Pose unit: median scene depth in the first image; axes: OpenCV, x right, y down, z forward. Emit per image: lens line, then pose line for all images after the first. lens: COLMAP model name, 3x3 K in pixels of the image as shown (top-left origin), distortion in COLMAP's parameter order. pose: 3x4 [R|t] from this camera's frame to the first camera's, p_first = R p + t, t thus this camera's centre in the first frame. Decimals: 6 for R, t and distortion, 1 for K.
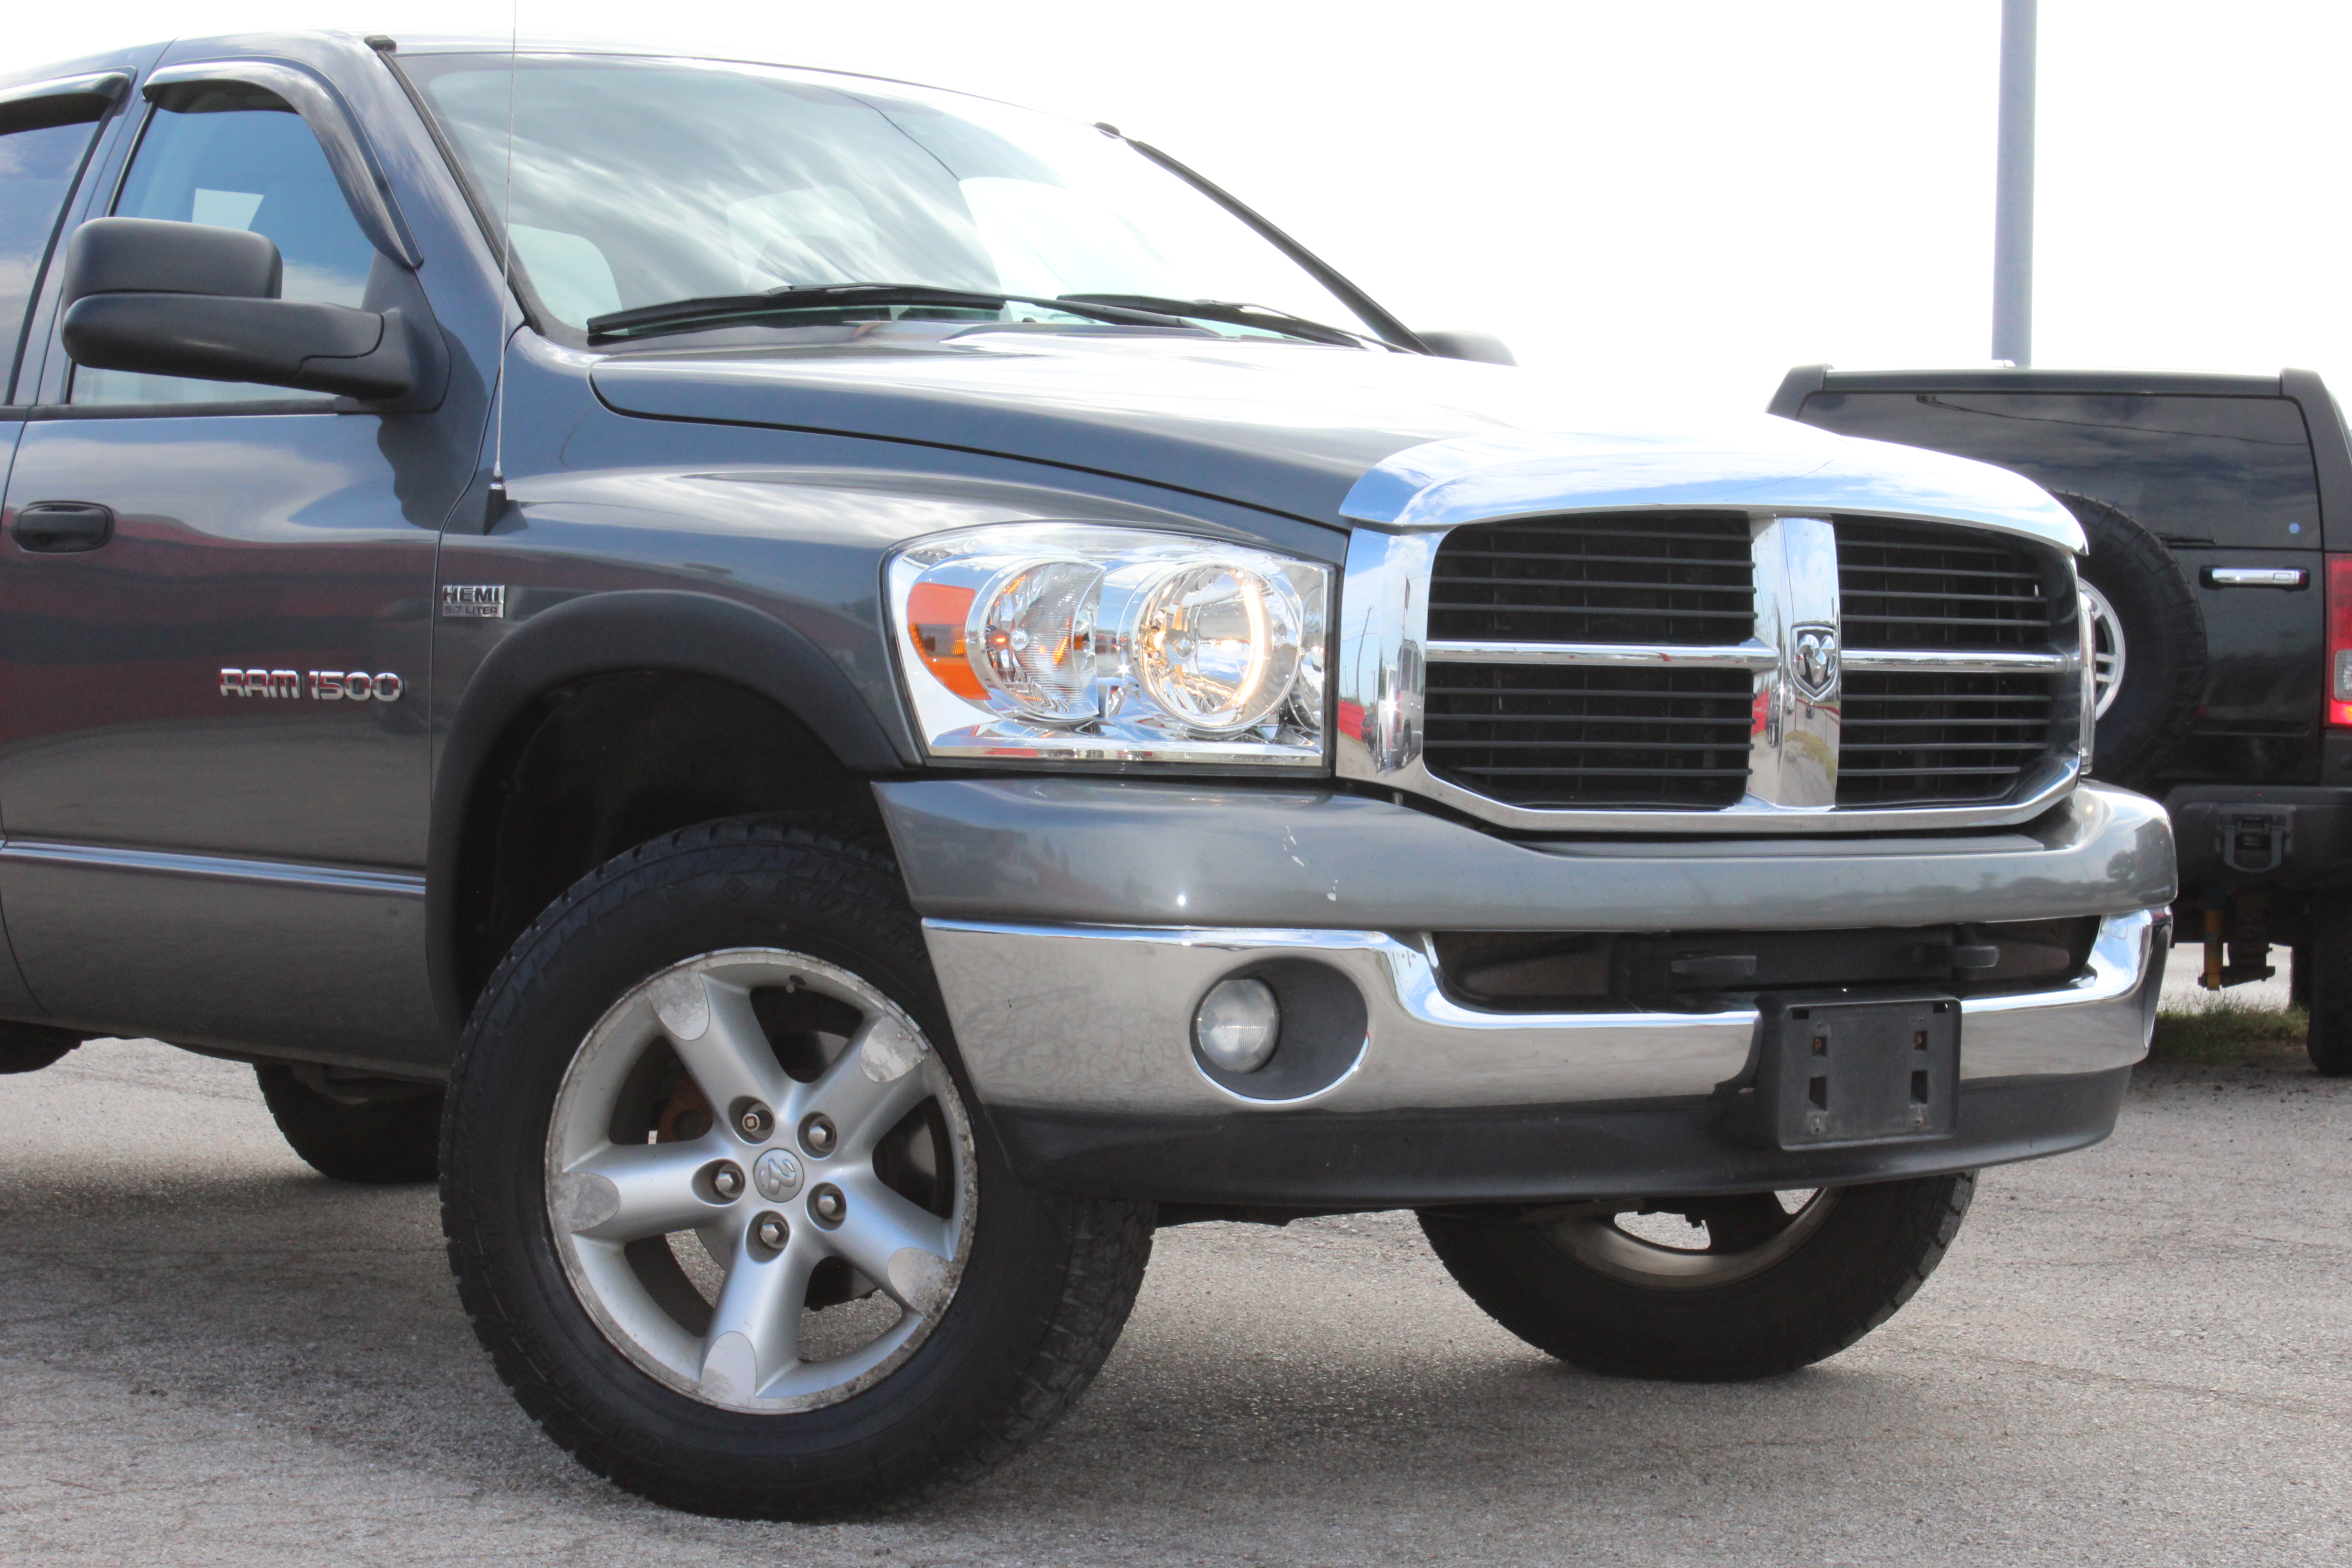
lens RADIAL K [[4878.5, 0, 1193.2], [0, 4878.5, 785.3], [0, 0, 1]] dist [0.012907, 0.000000]
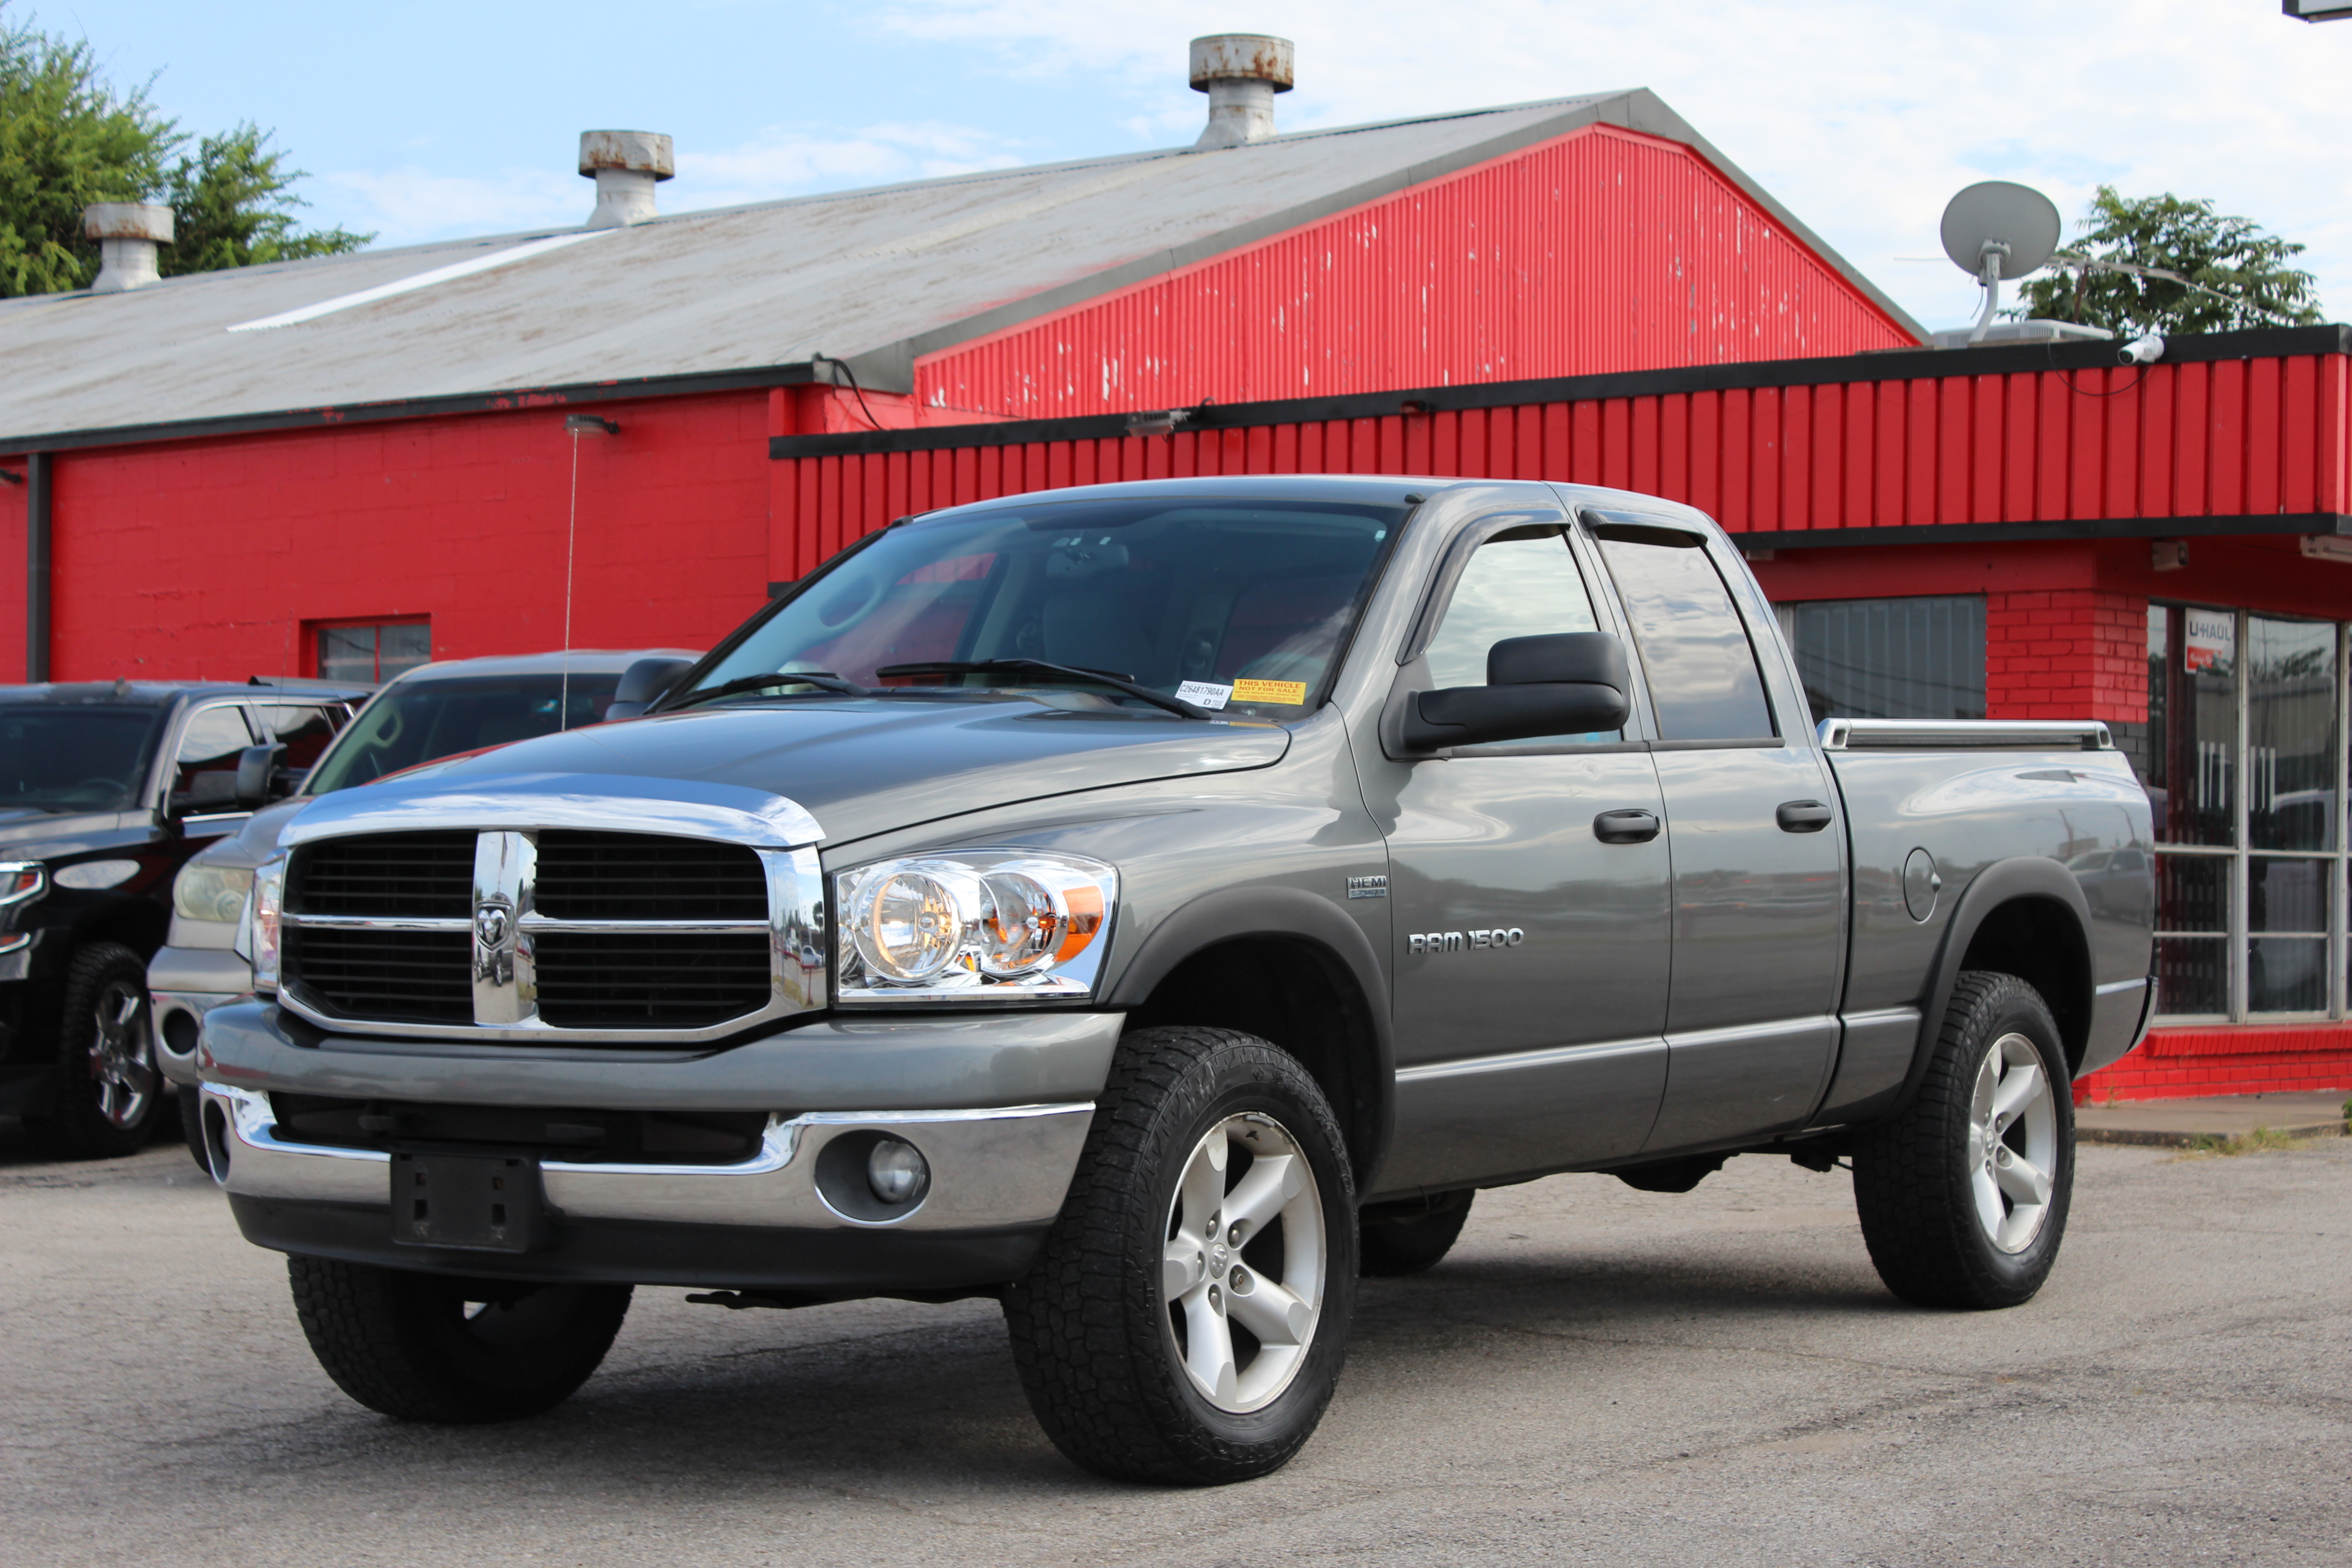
lens RADIAL K [[4460.7, 0, 1188.3], [0, 4460.7, 782.8], [0, 0, 1]] dist [0.049445, 0.000000]
pose [[0.271902, -0.017516, -0.962166, 1.508345], [-0.010132, 0.999727, -0.021063, -0.043018], [0.962272, 0.015476, 0.271650, 0.825388]]
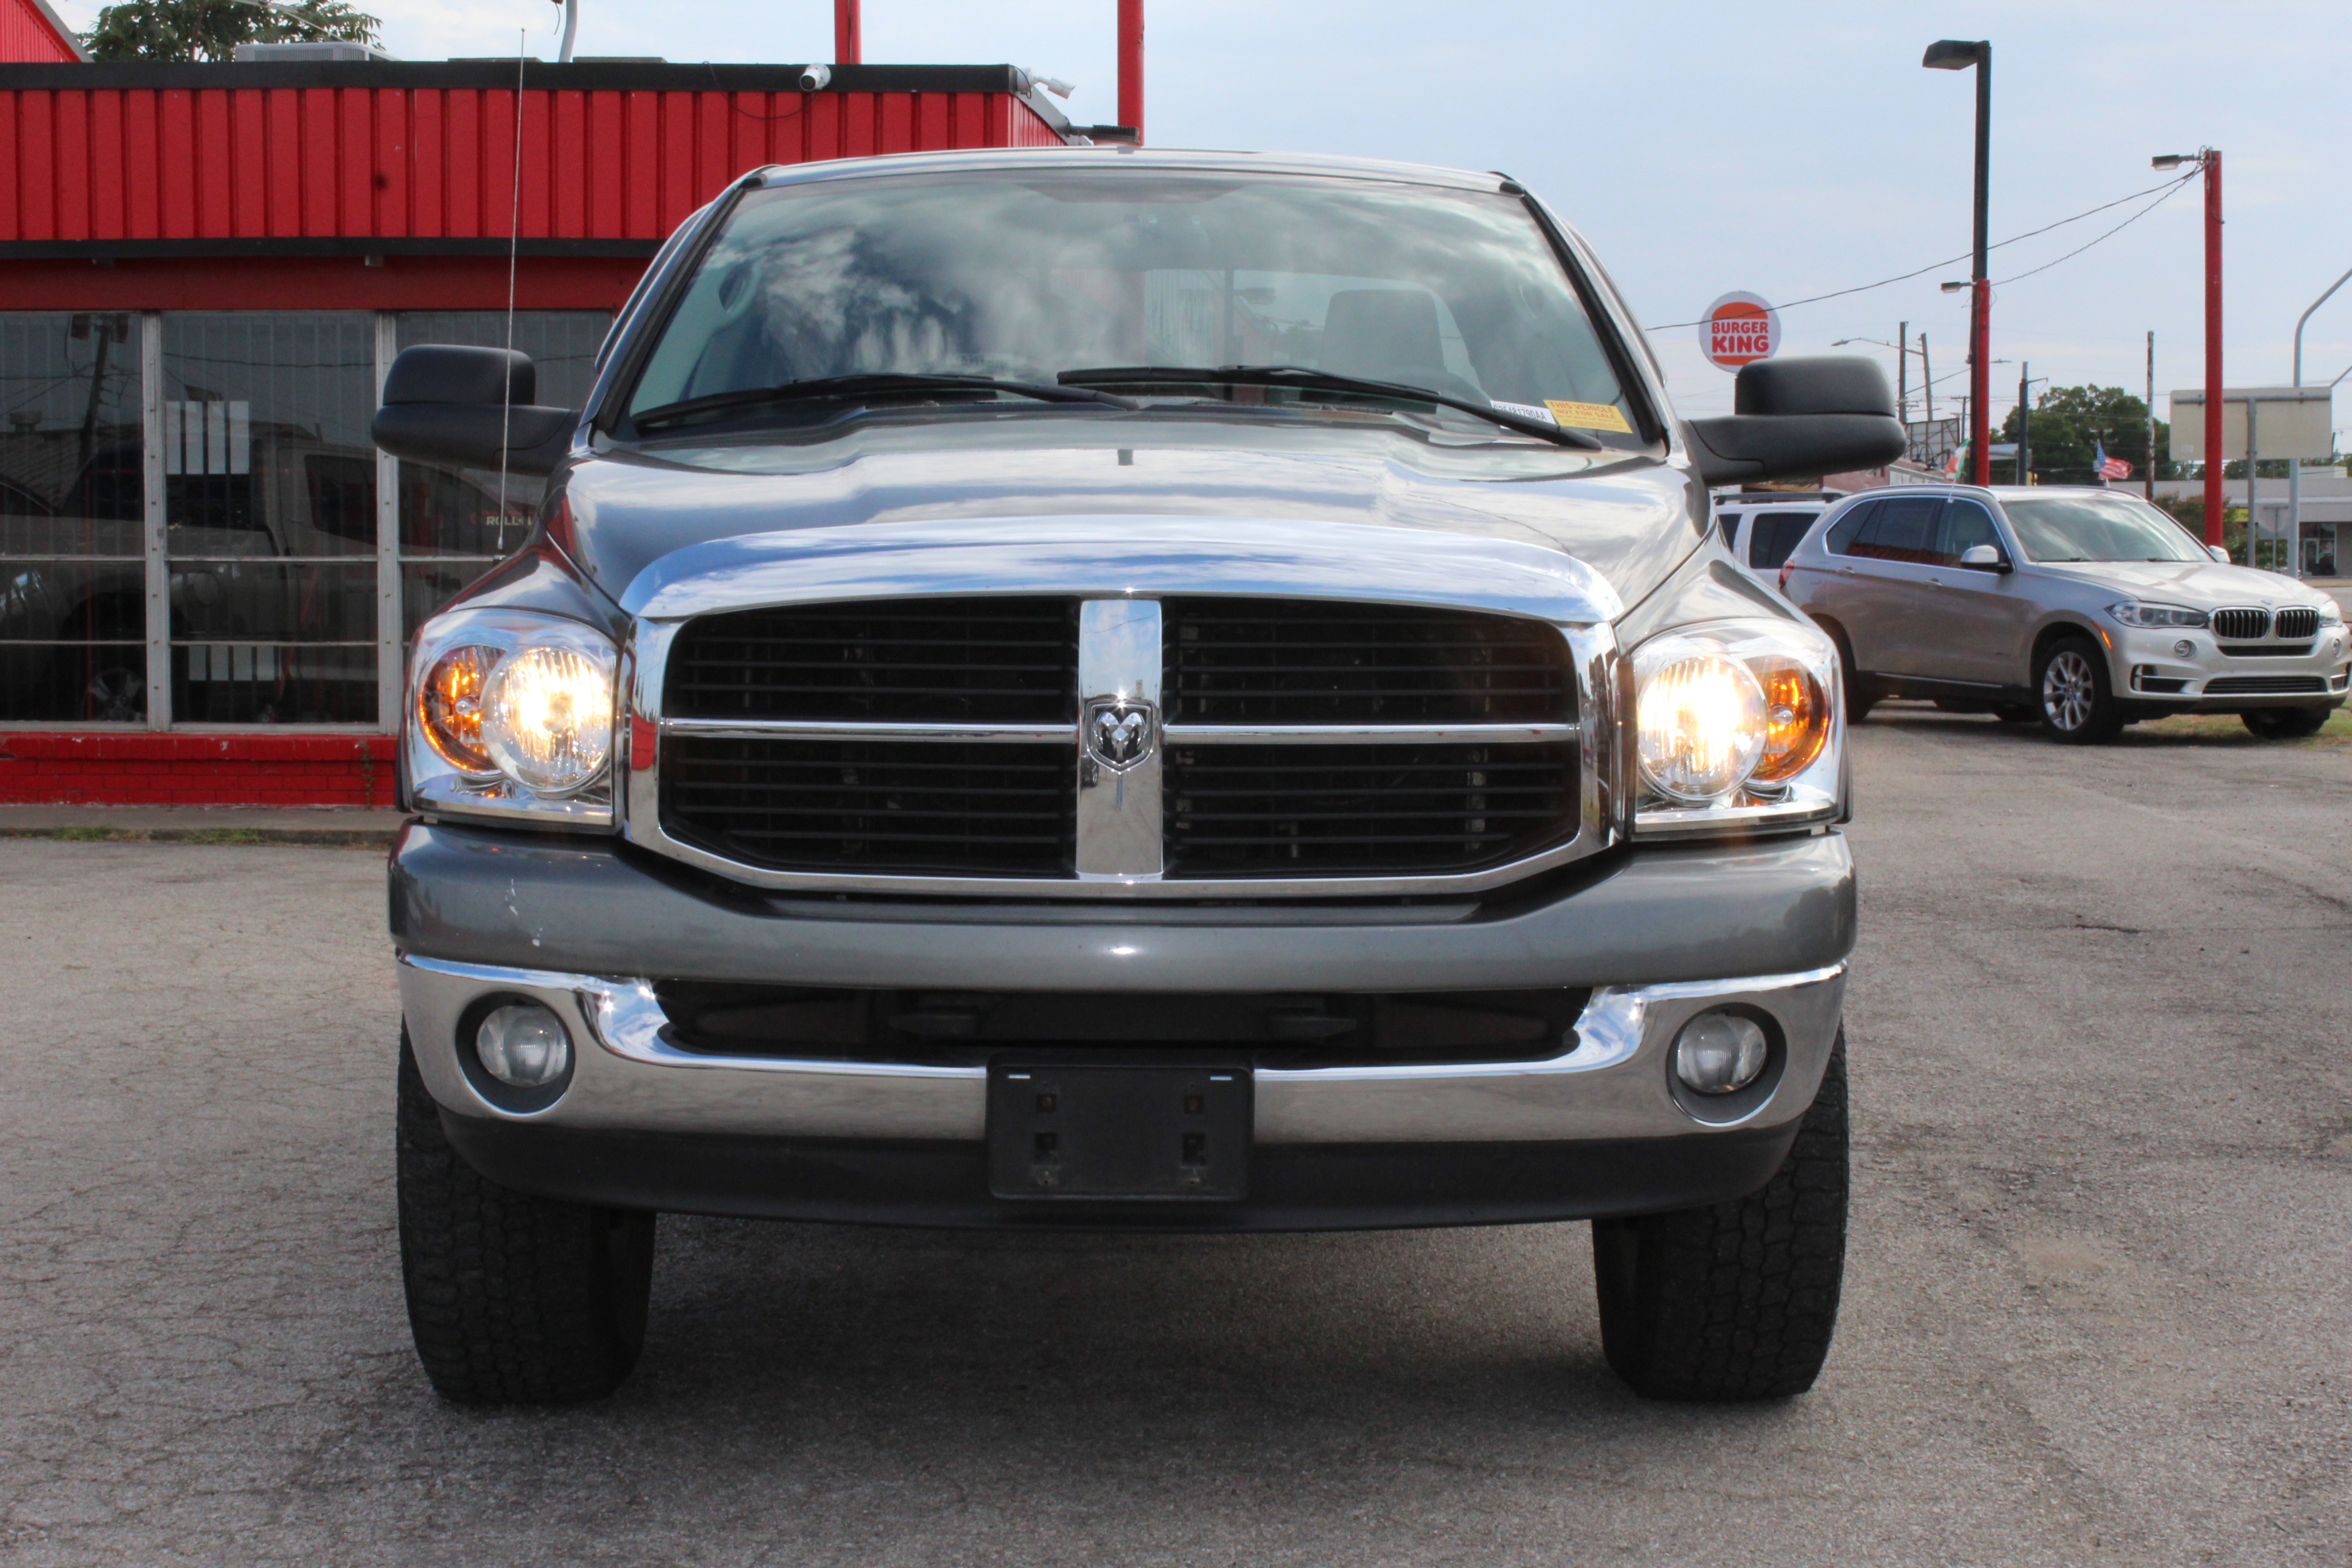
lens RADIAL K [[3850.0, 0, 1170.3], [0, 3850.0, 792.8], [0, 0, 1]] dist [0.019010, 0.000000]
pose [[0.747799, 0.042644, -0.662554, 0.681990], [-0.009495, 0.998520, 0.053552, -0.057645], [0.663857, -0.033755, 0.747097, 0.383353]]
